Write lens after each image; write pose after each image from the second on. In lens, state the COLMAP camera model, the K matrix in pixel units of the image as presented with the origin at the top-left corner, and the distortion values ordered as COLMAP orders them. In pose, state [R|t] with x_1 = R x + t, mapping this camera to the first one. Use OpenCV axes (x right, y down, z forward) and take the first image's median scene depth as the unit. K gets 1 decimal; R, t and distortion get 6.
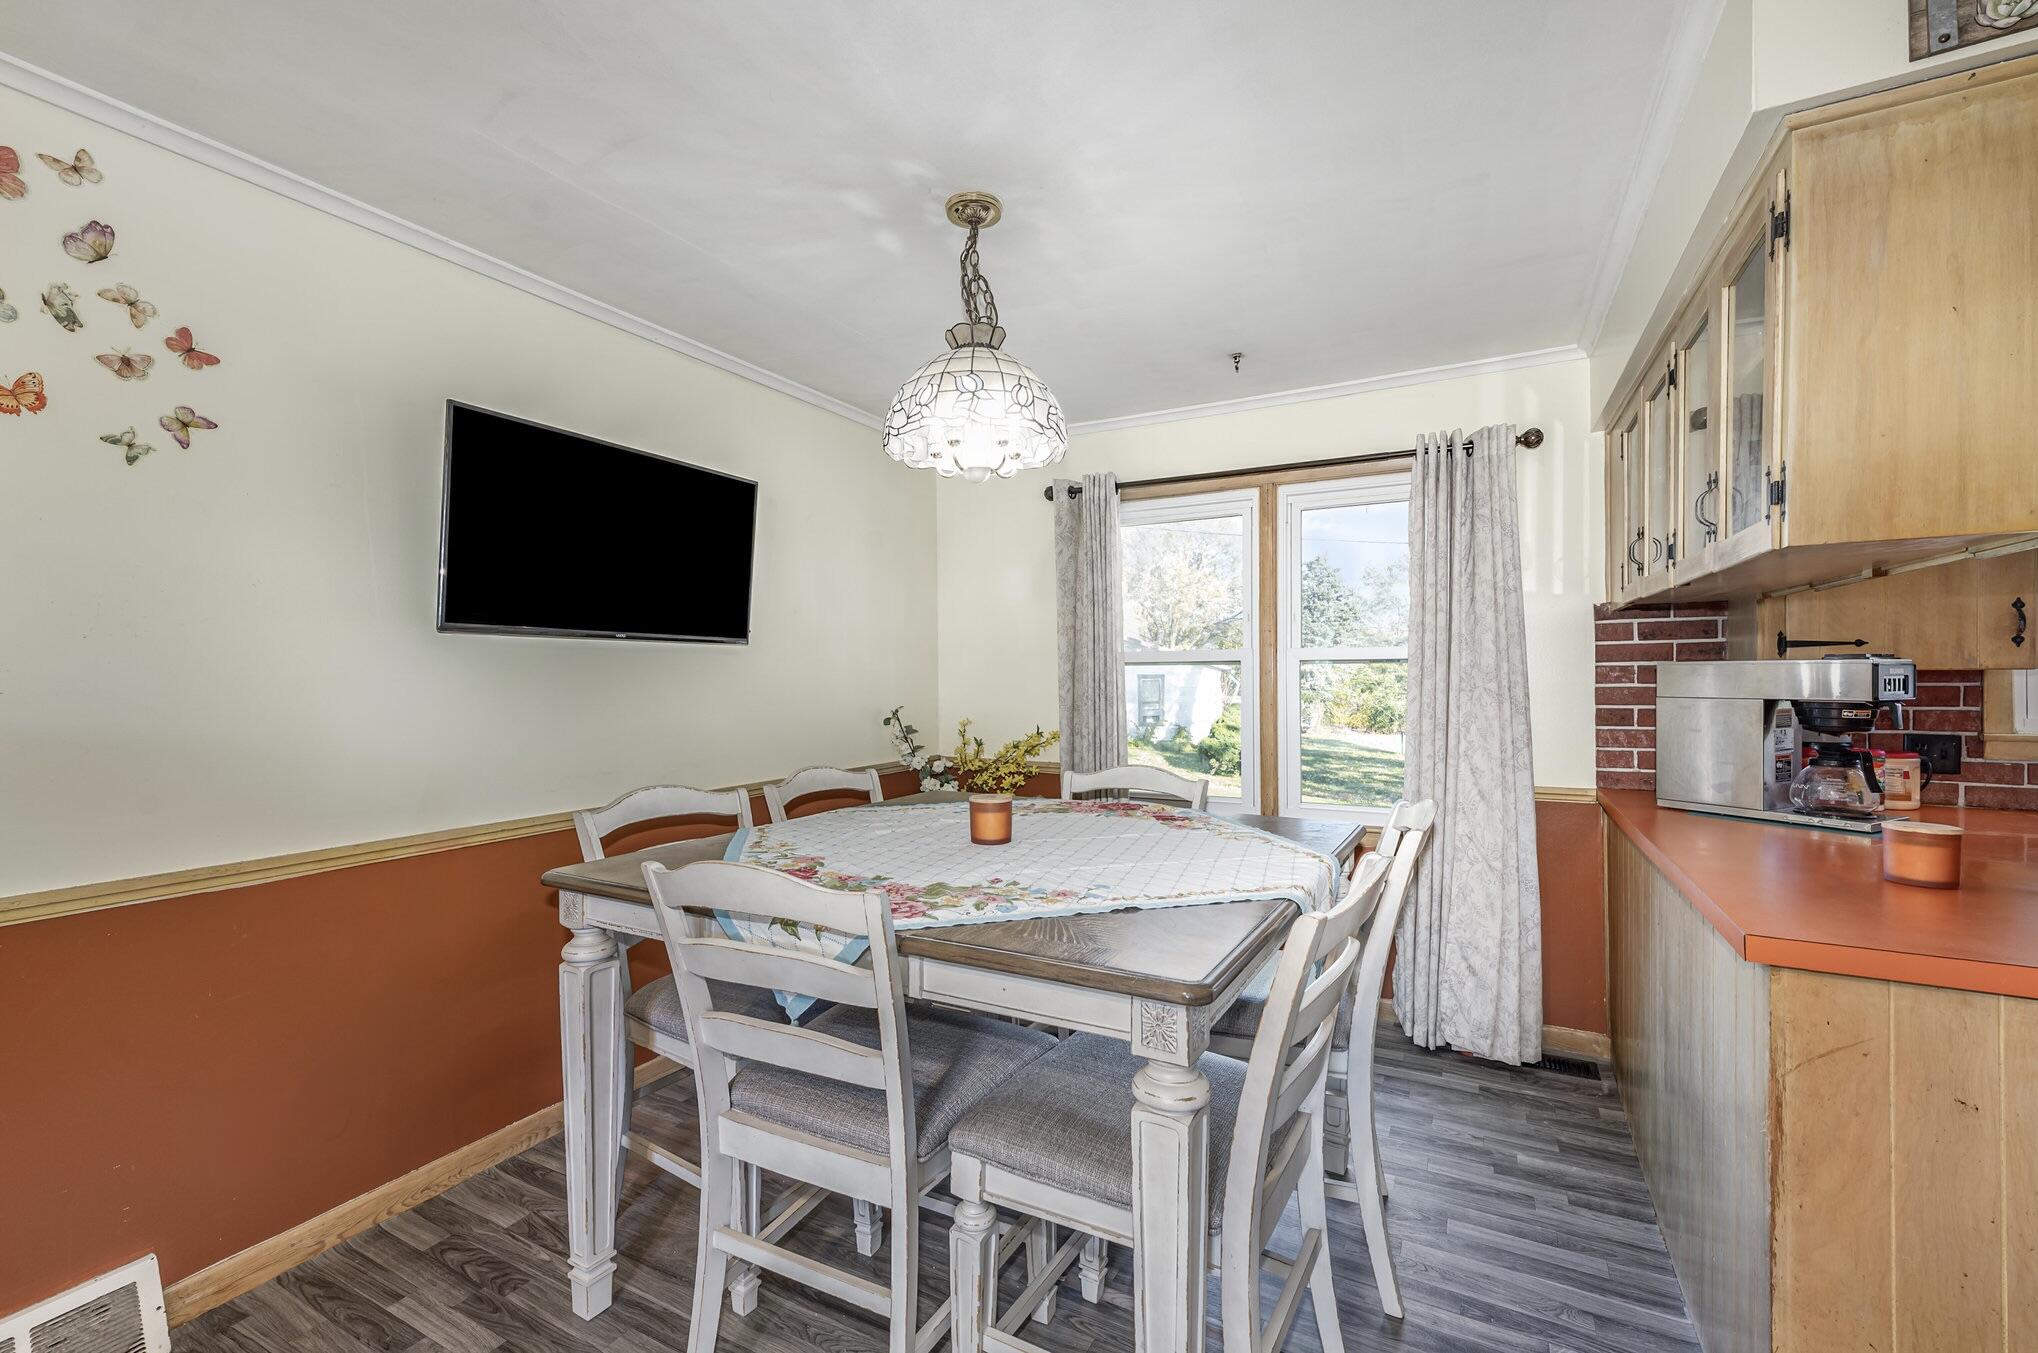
lens RADIAL K [[814.3, 0, 1008.4], [0, 814.3, 695.0], [0, 0, 1]] dist [-0.005848, 0.002006]
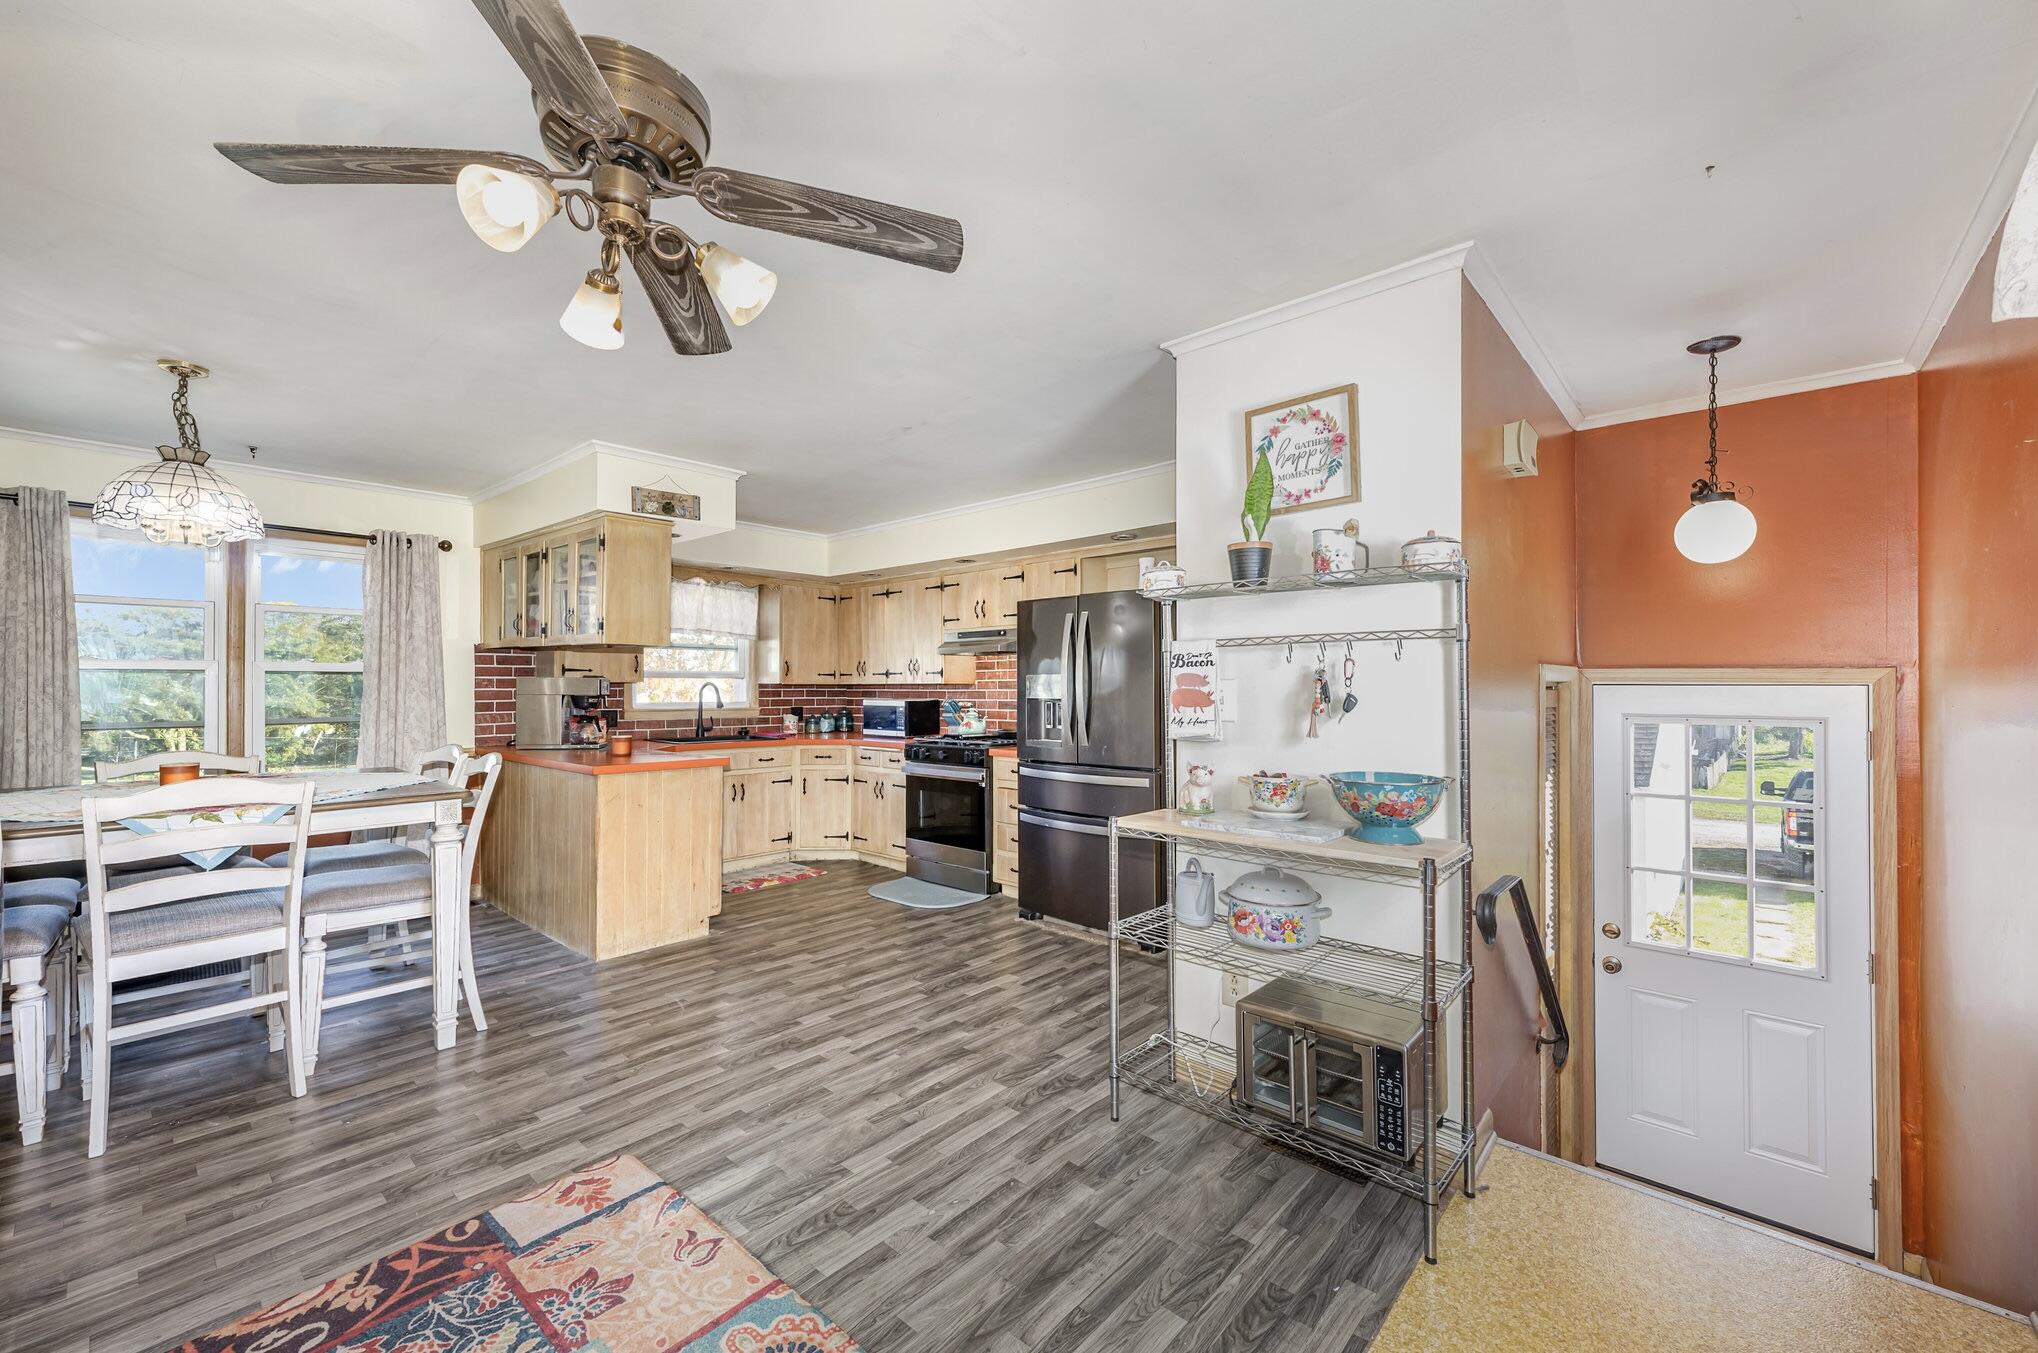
lens RADIAL K [[814.3, 0, 1013.8], [0, 814.3, 681.0], [0, 0, 1]] dist [-0.005848, 0.002006]
pose [[0.201036, 0.014540, 0.979476, -0.955176], [0.018057, 0.999665, -0.018546, 0.029457], [-0.979417, 0.021415, 0.200706, -0.635855]]
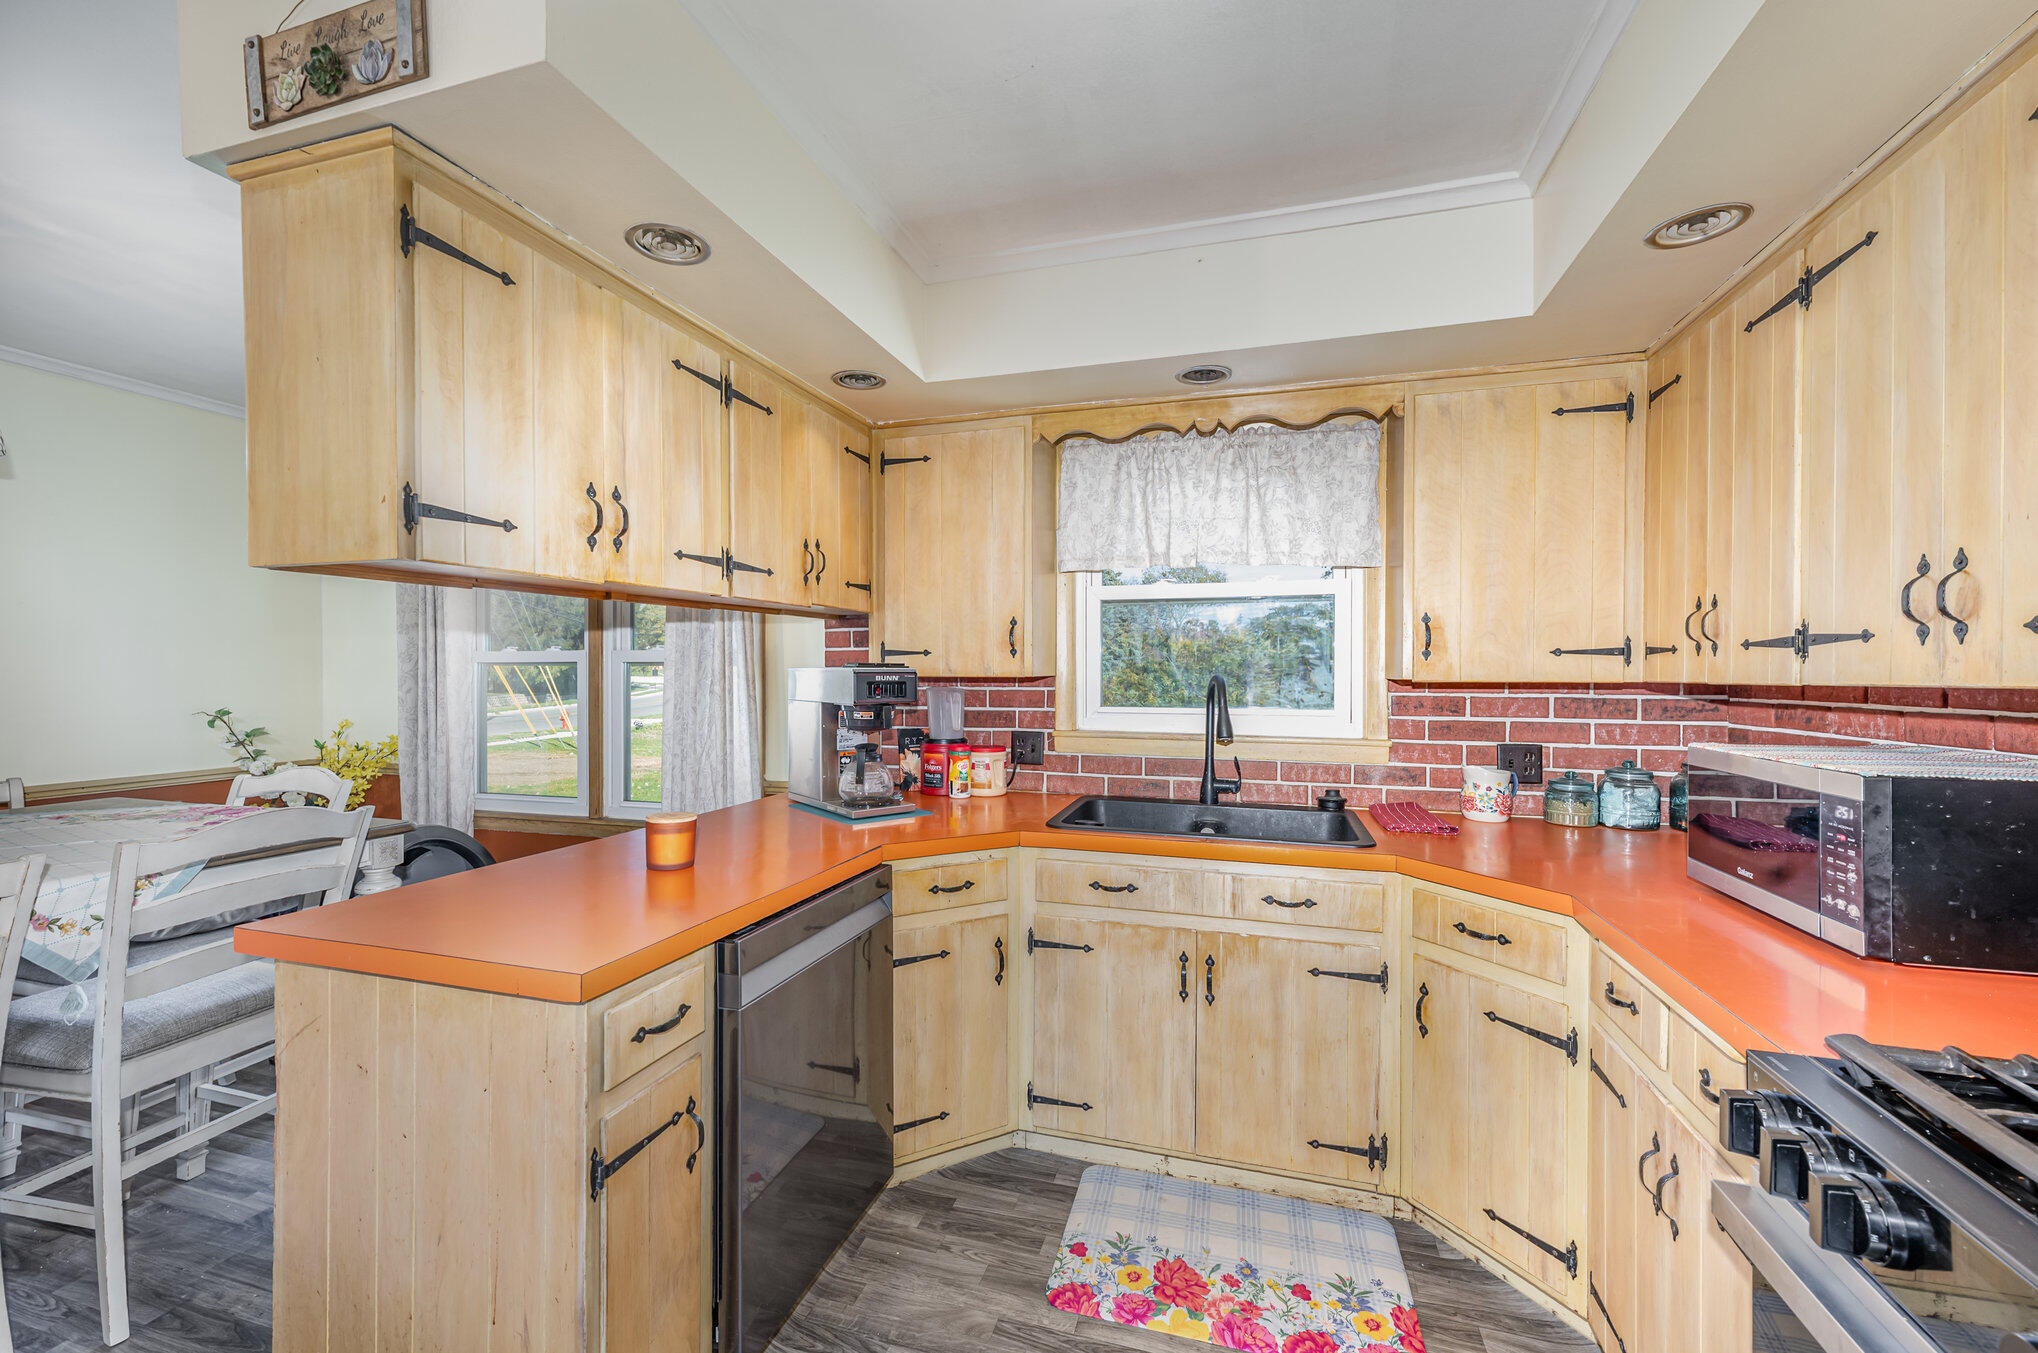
lens RADIAL K [[814.3, 0, 1023.9], [0, 814.3, 676.8], [0, 0, 1]] dist [-0.005848, 0.002006]
pose [[0.974375, 0.007363, 0.224811, 0.888151], [-0.003844, 0.999863, -0.016089, -0.011865], [-0.224898, 0.014812, 0.974270, -0.153929]]
